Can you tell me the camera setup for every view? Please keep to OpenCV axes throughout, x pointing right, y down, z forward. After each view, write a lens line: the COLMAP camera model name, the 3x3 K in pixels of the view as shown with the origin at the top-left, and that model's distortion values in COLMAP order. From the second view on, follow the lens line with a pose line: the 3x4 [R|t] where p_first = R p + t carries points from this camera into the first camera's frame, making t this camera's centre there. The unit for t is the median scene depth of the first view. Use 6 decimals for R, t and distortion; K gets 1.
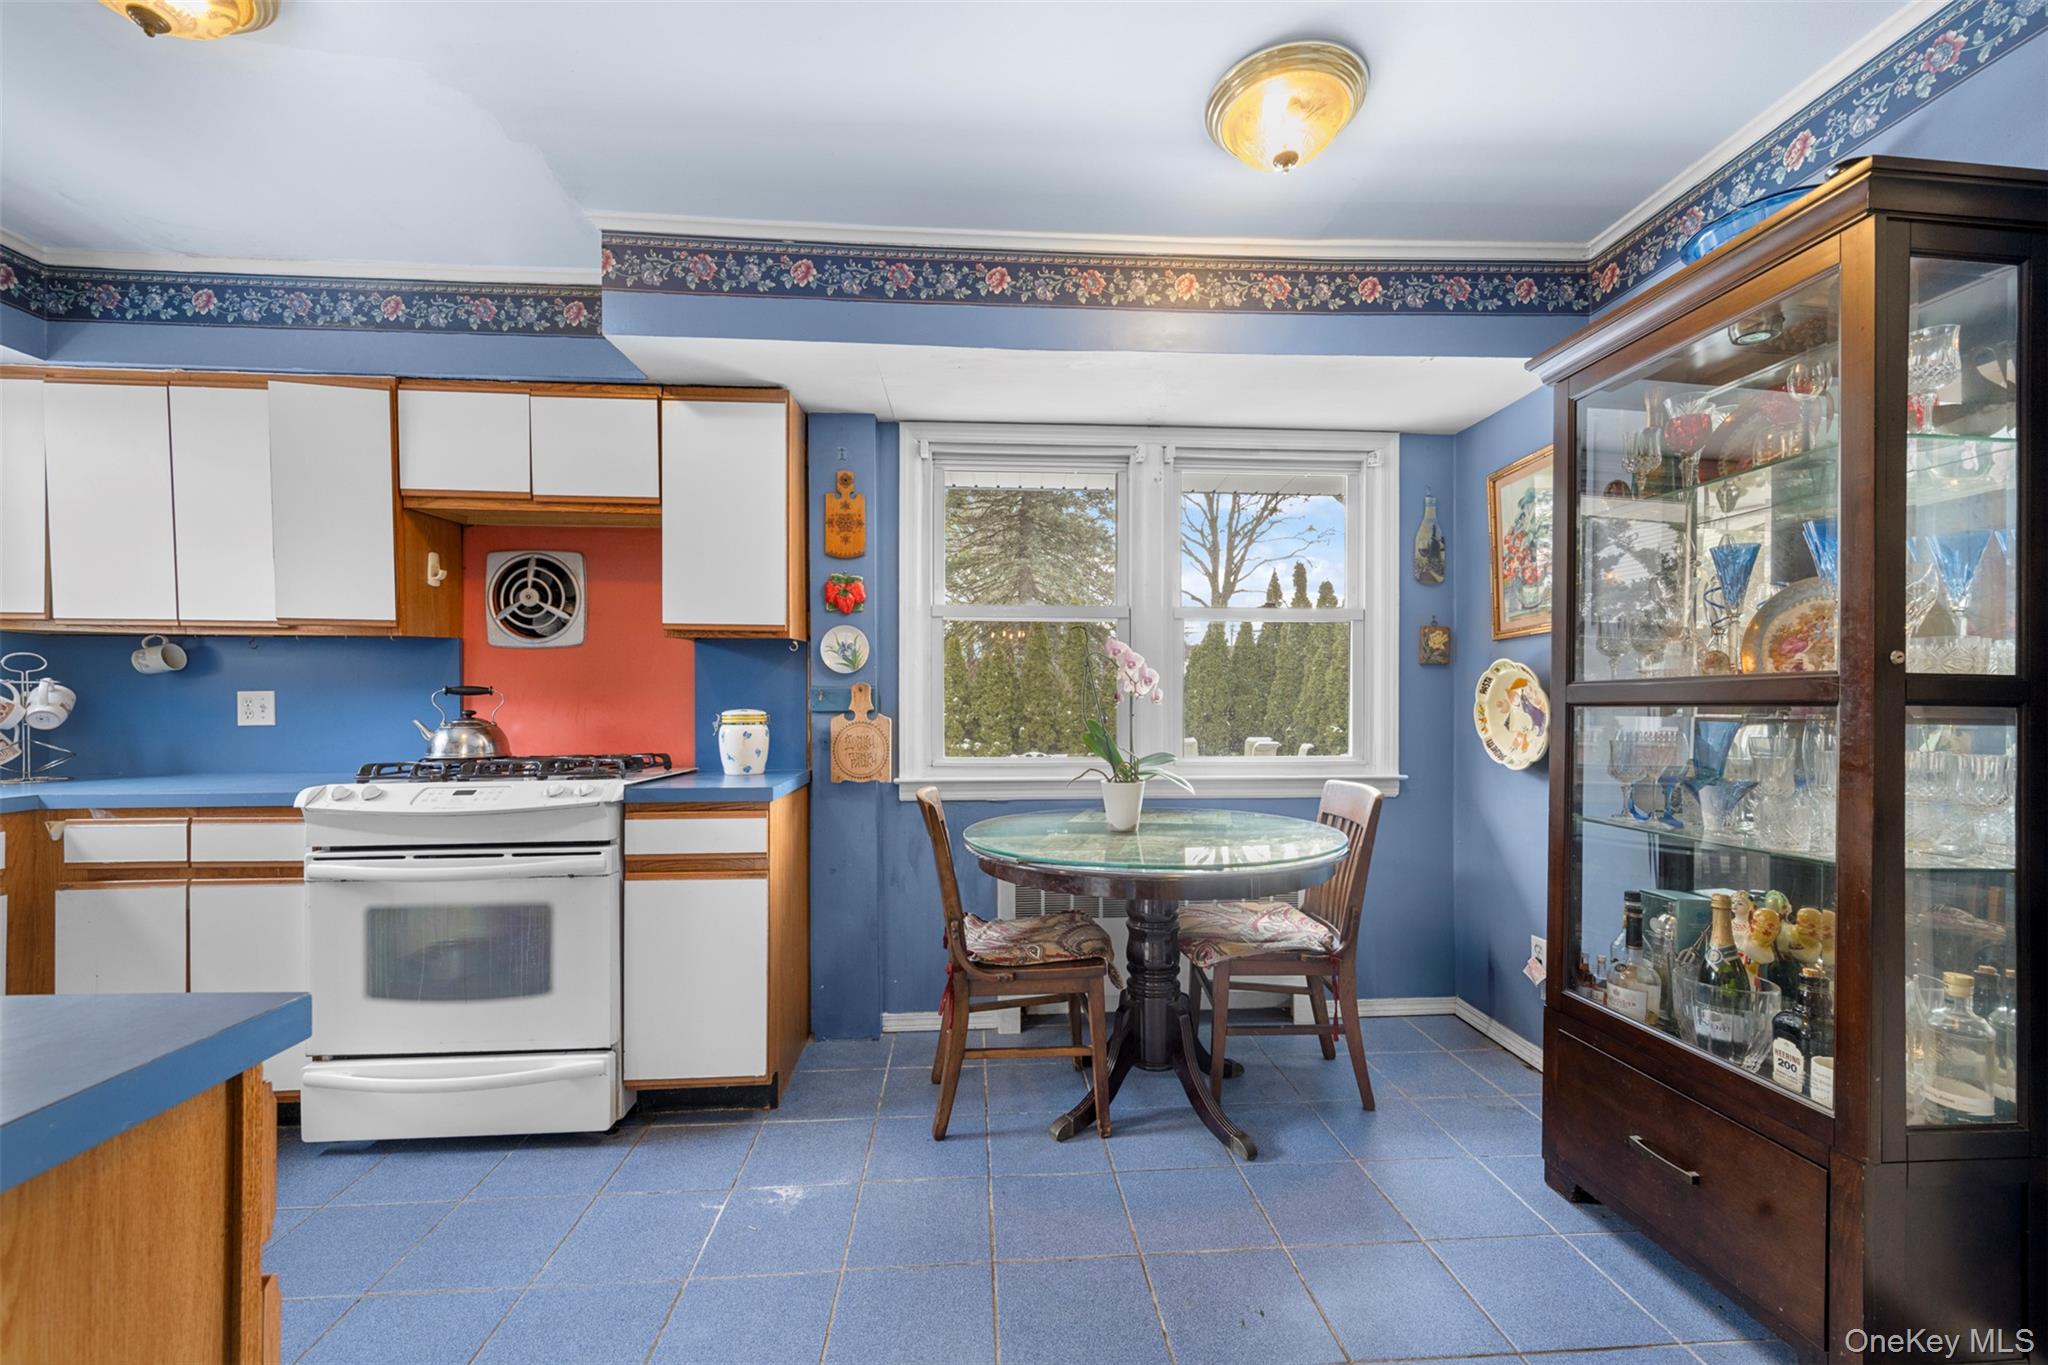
lens RADIAL K [[813.9, 0, 1022.9], [0, 813.9, 707.6], [0, 0, 1]] dist [-0.001383, 0.000269]
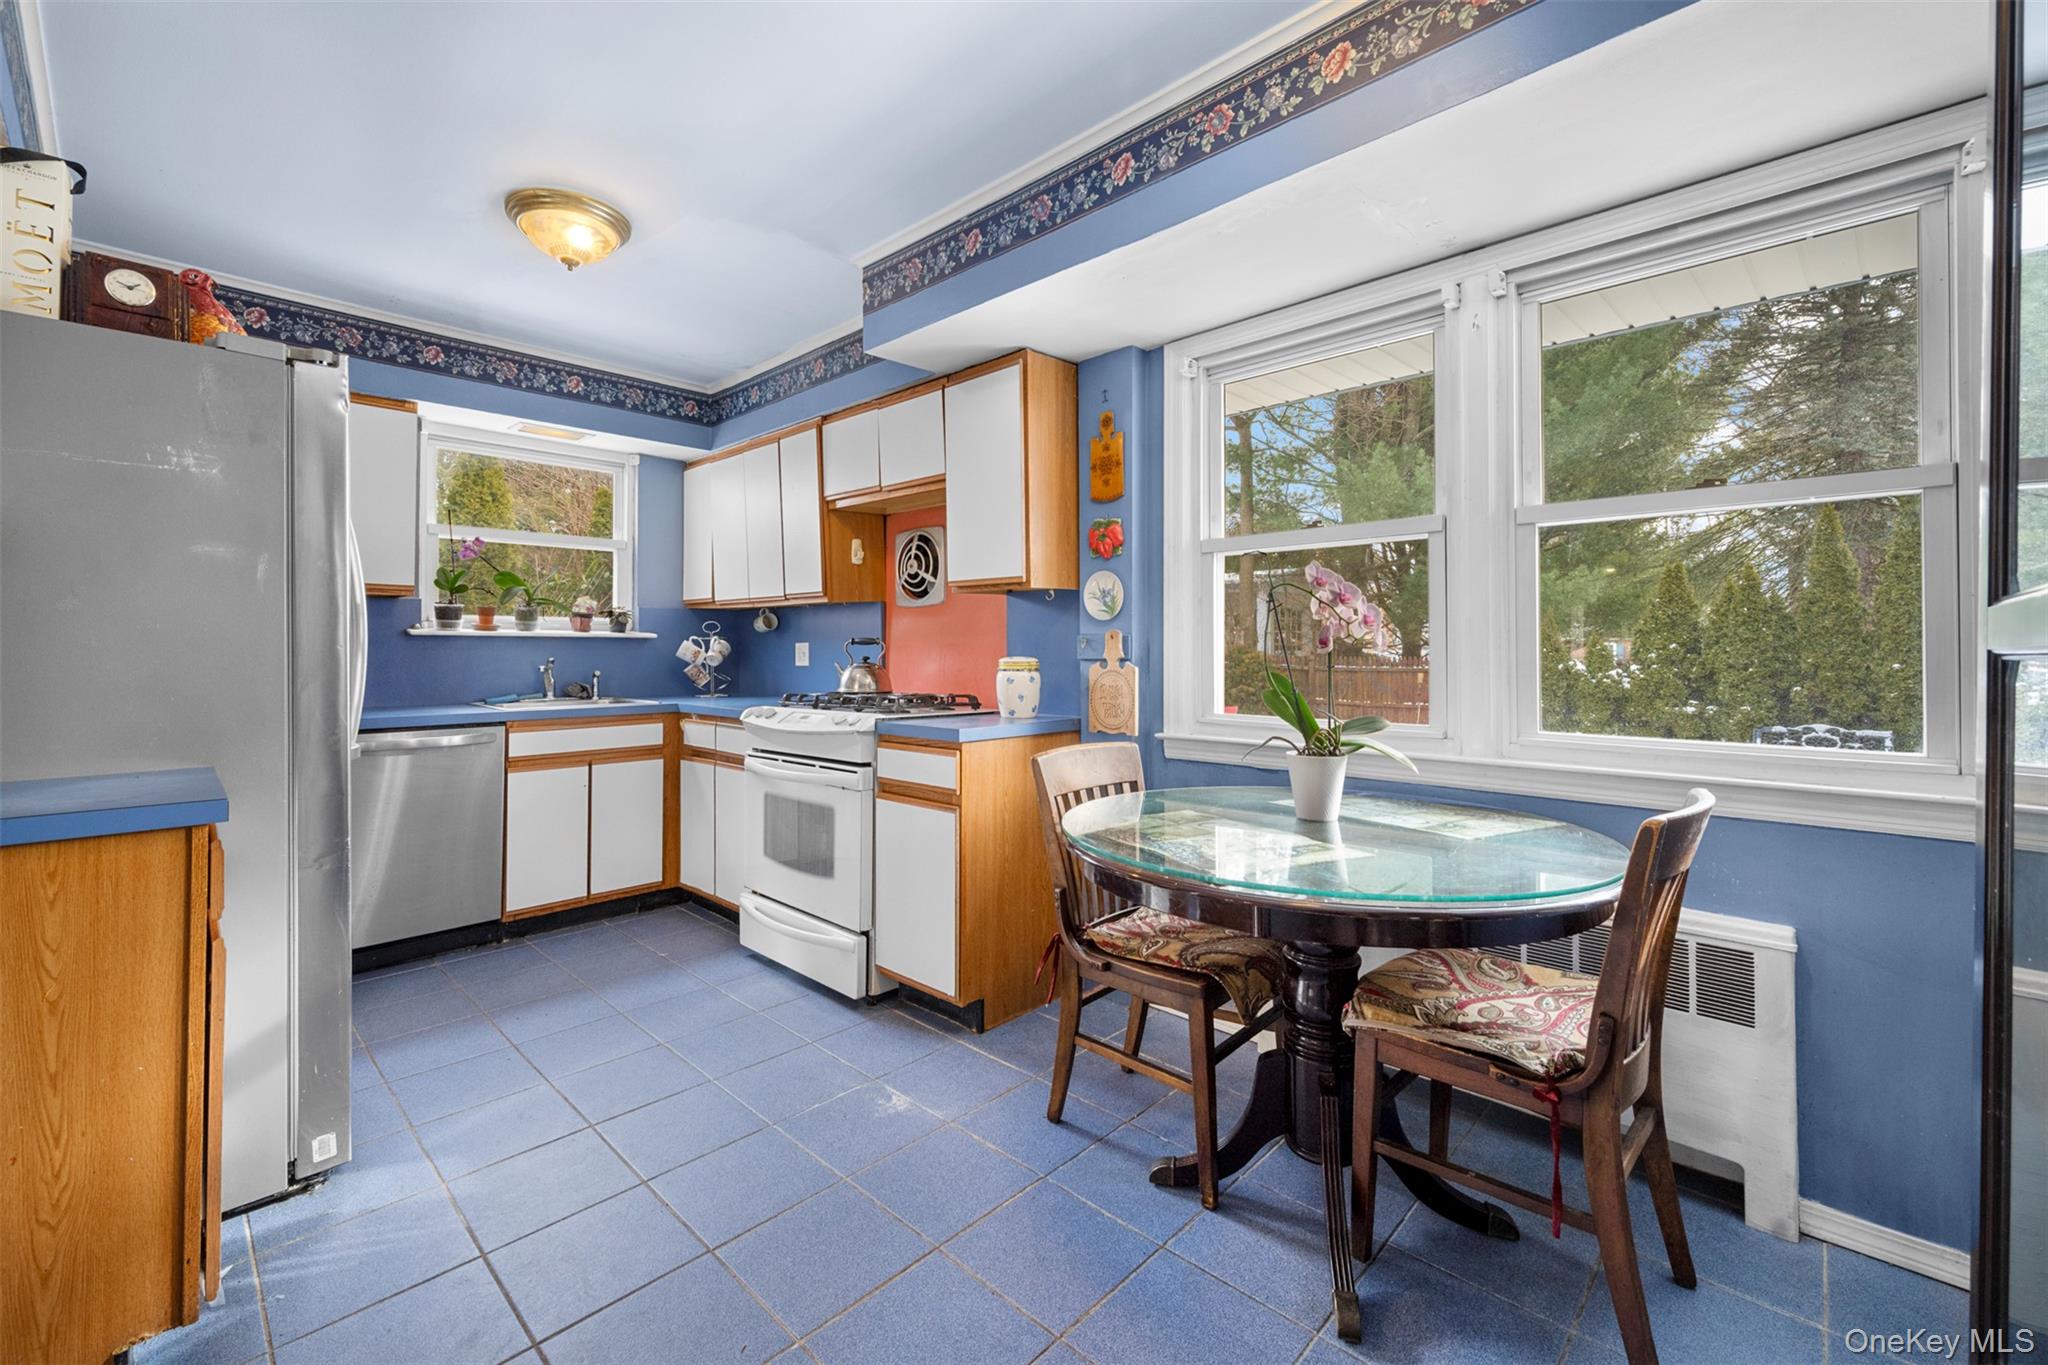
lens RADIAL K [[840.4, 0, 1024.3], [0, 840.4, 645.6], [0, 0, 1]] dist [-0.001801, -0.000226]
pose [[0.672130, -0.005040, -0.740416, 0.519906], [-0.004514, 0.999930, -0.010904, -0.000560], [0.740419, 0.010671, 0.672061, 0.290339]]
